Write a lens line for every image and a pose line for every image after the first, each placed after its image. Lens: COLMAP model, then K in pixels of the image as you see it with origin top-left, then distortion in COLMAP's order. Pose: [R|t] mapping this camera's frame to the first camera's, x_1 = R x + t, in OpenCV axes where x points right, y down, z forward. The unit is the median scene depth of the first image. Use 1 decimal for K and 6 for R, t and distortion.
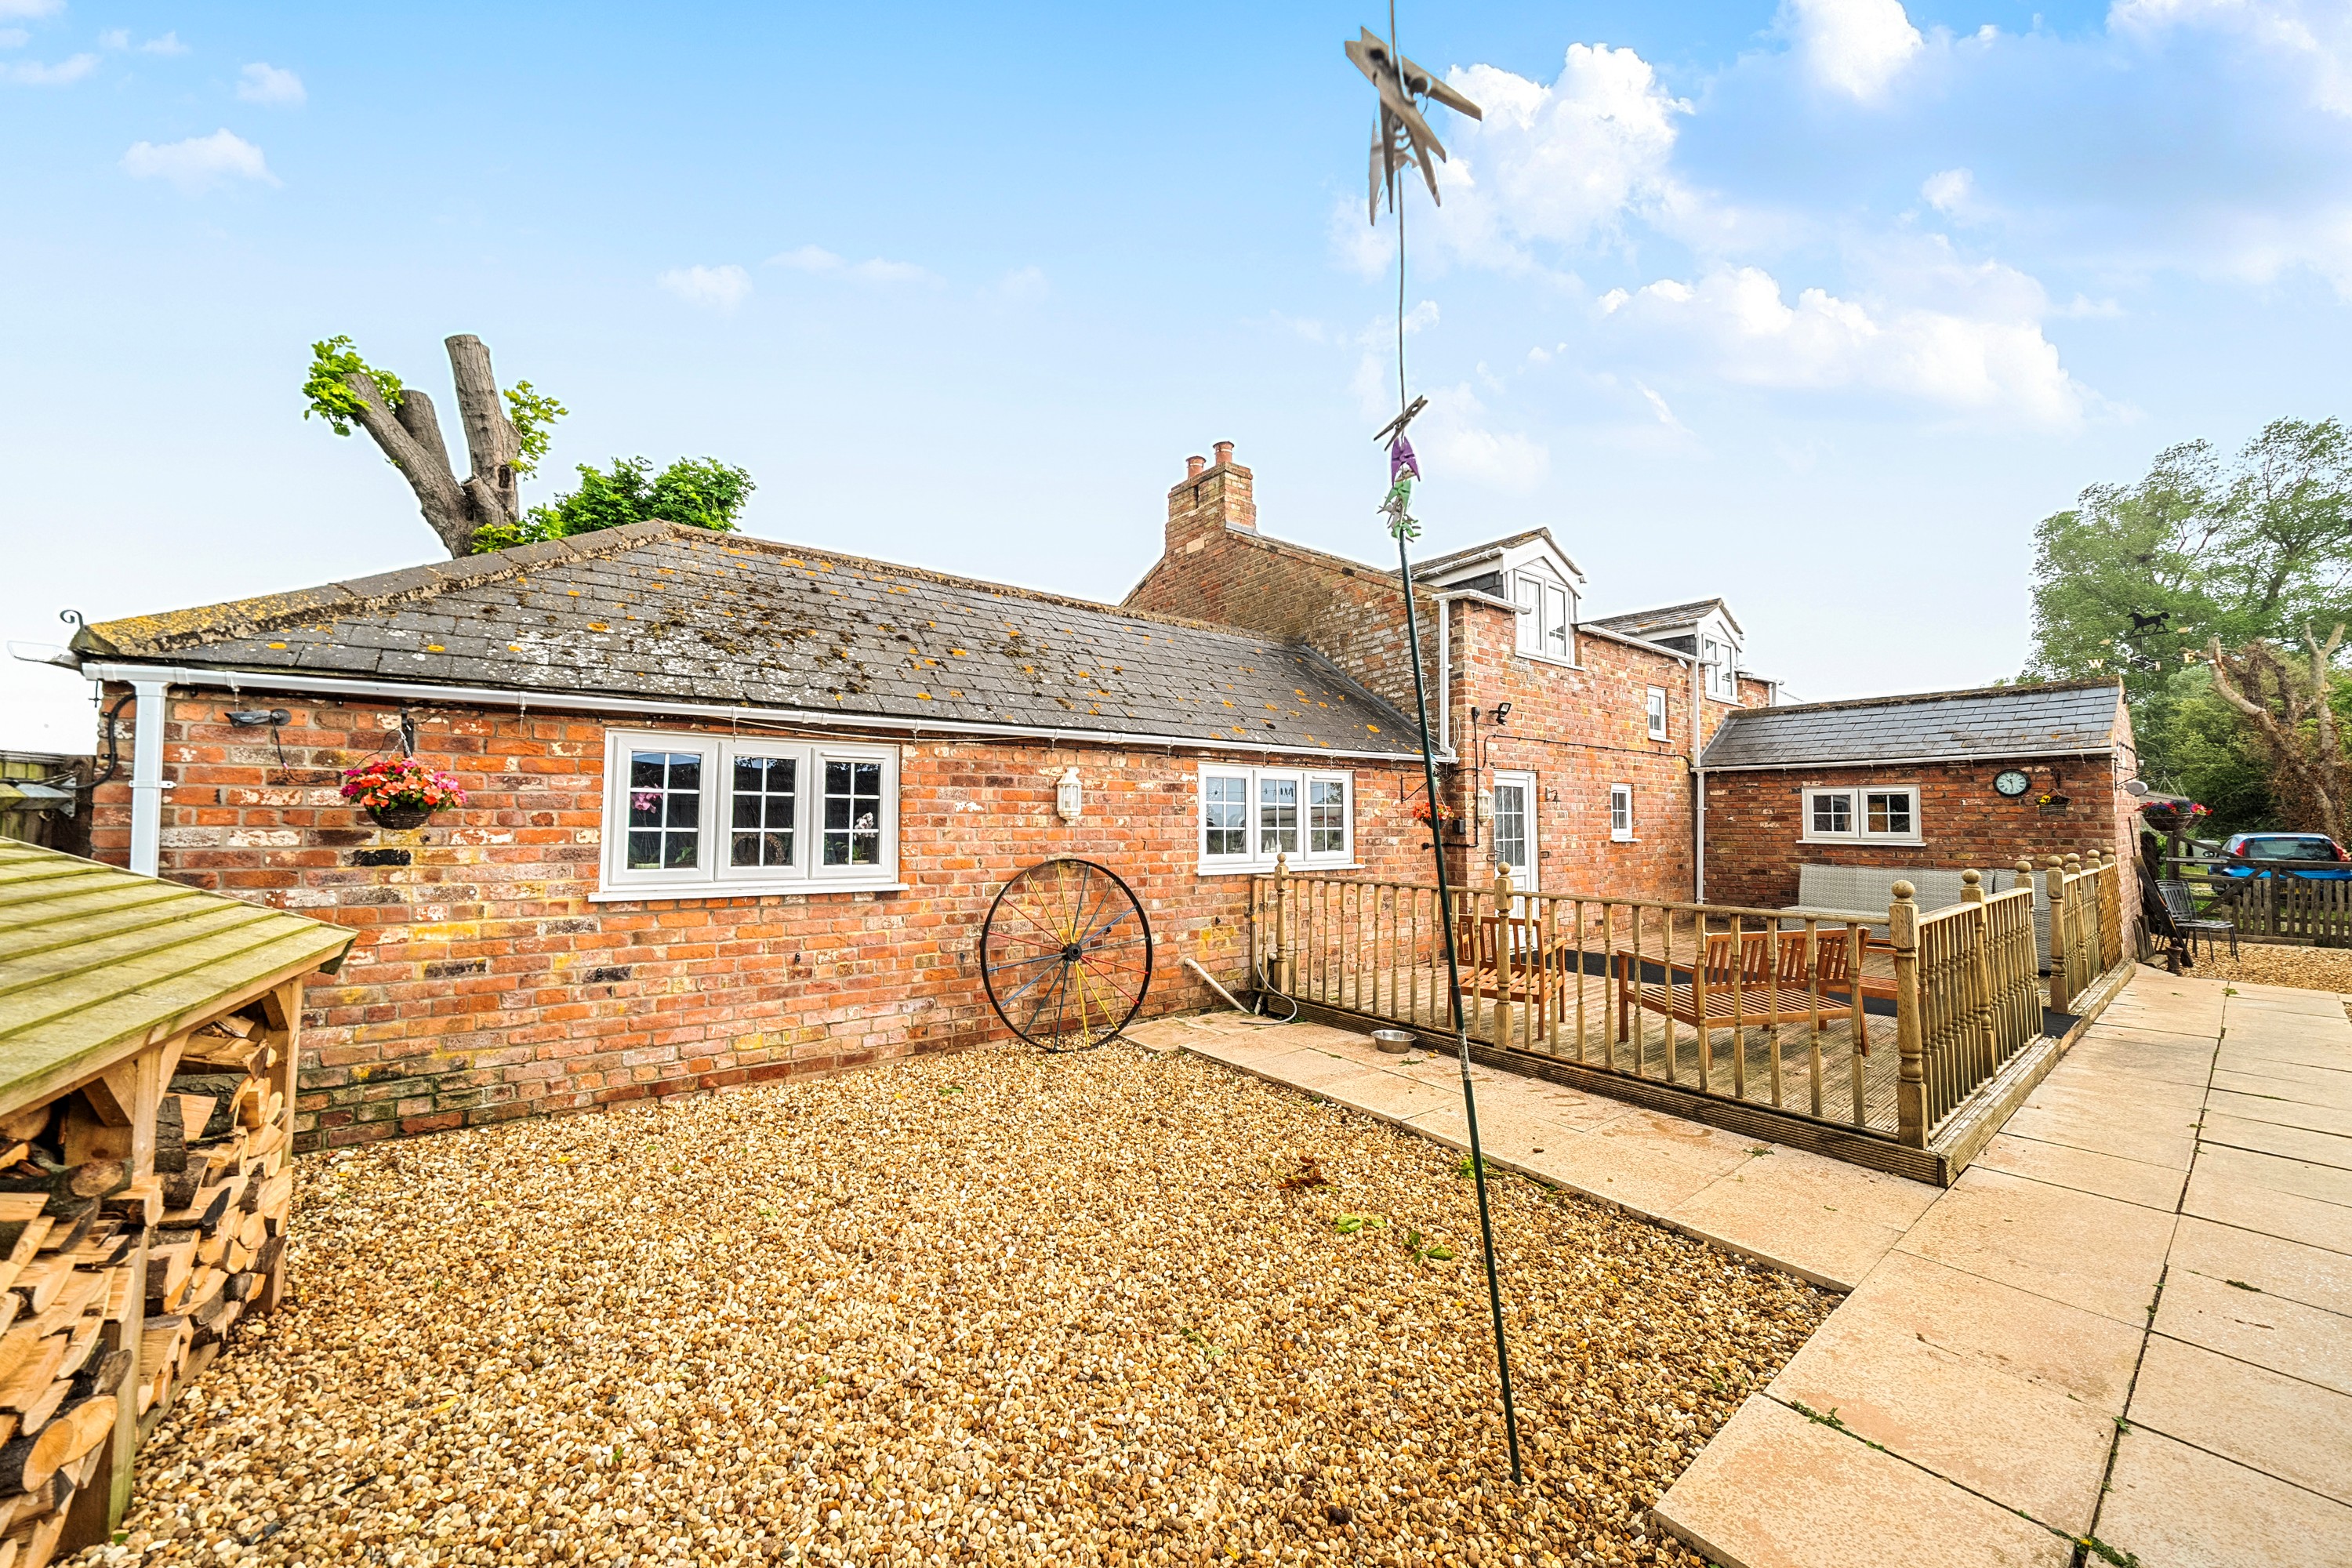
lens RADIAL K [[805.9, 0, 1155.5], [0, 805.9, 787.1], [0, 0, 1]] dist [-0.002457, -0.000007]
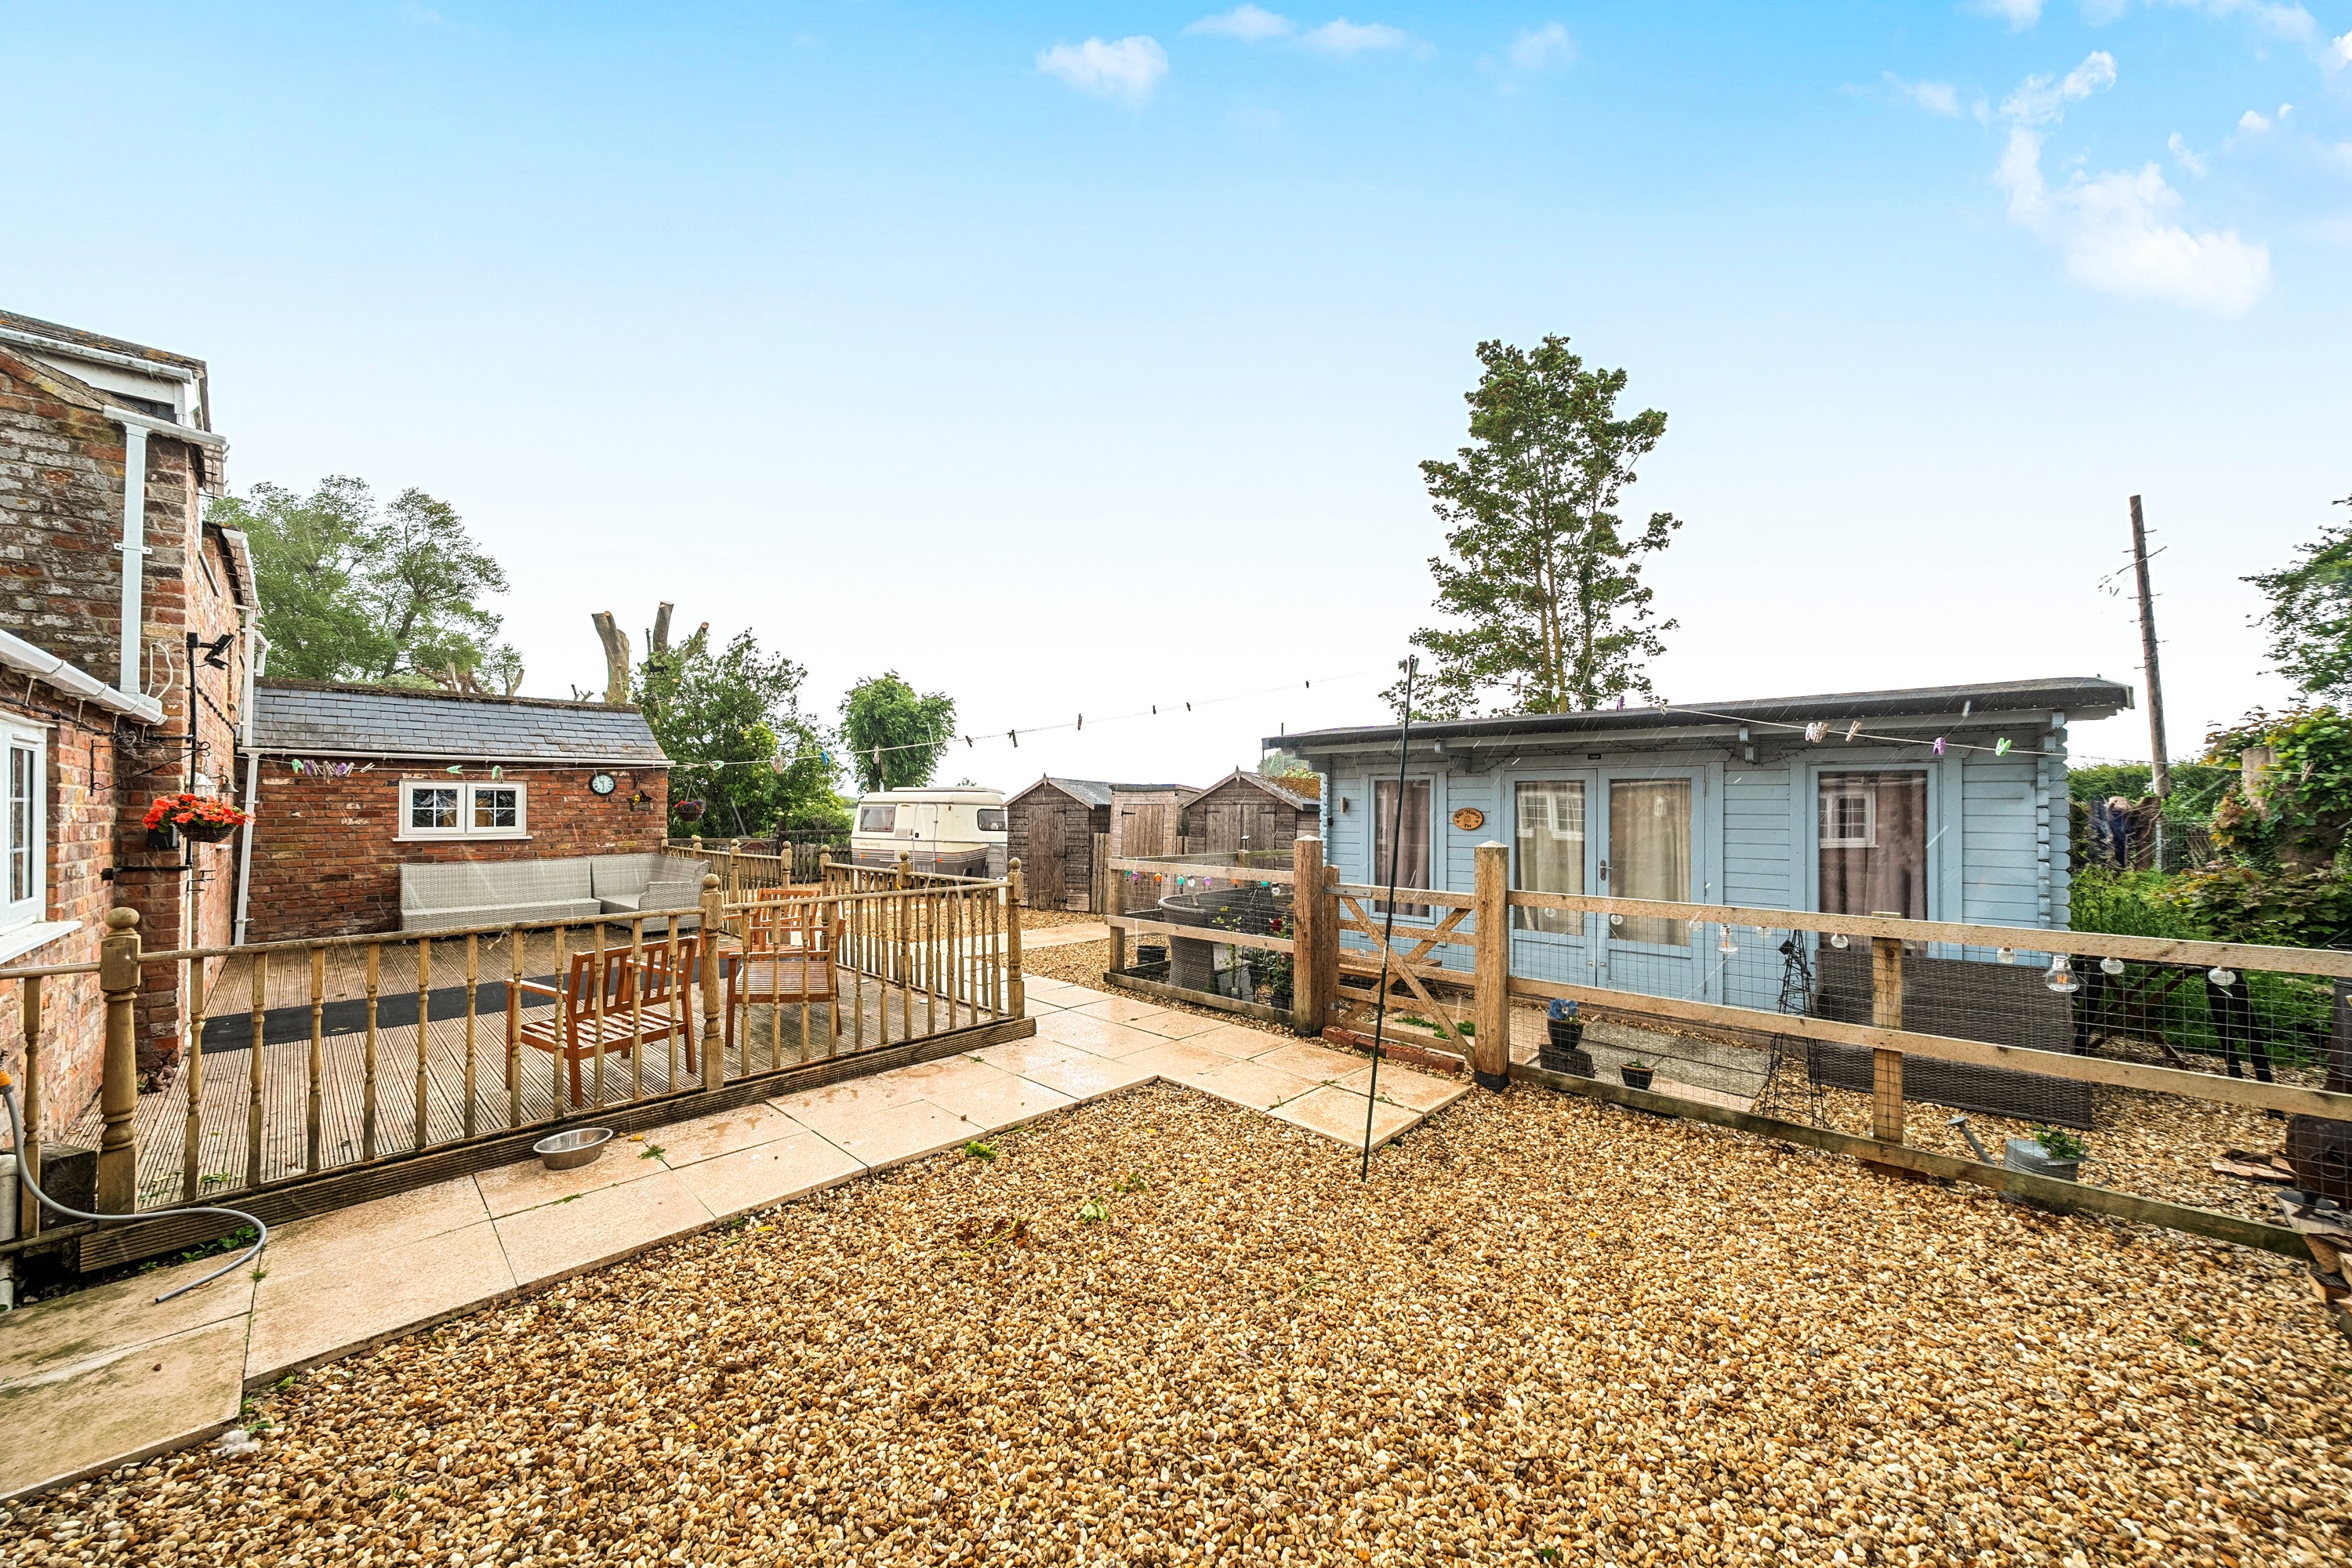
lens RADIAL K [[805.9, 0, 1160.0], [0, 805.9, 795.0], [0, 0, 1]] dist [-0.002457, -0.000007]
pose [[-0.152063, 0.014040, 0.988271, -0.243048], [-0.038686, 0.999048, -0.020146, 0.003176], [-0.987613, -0.041296, -0.151376, 0.321580]]
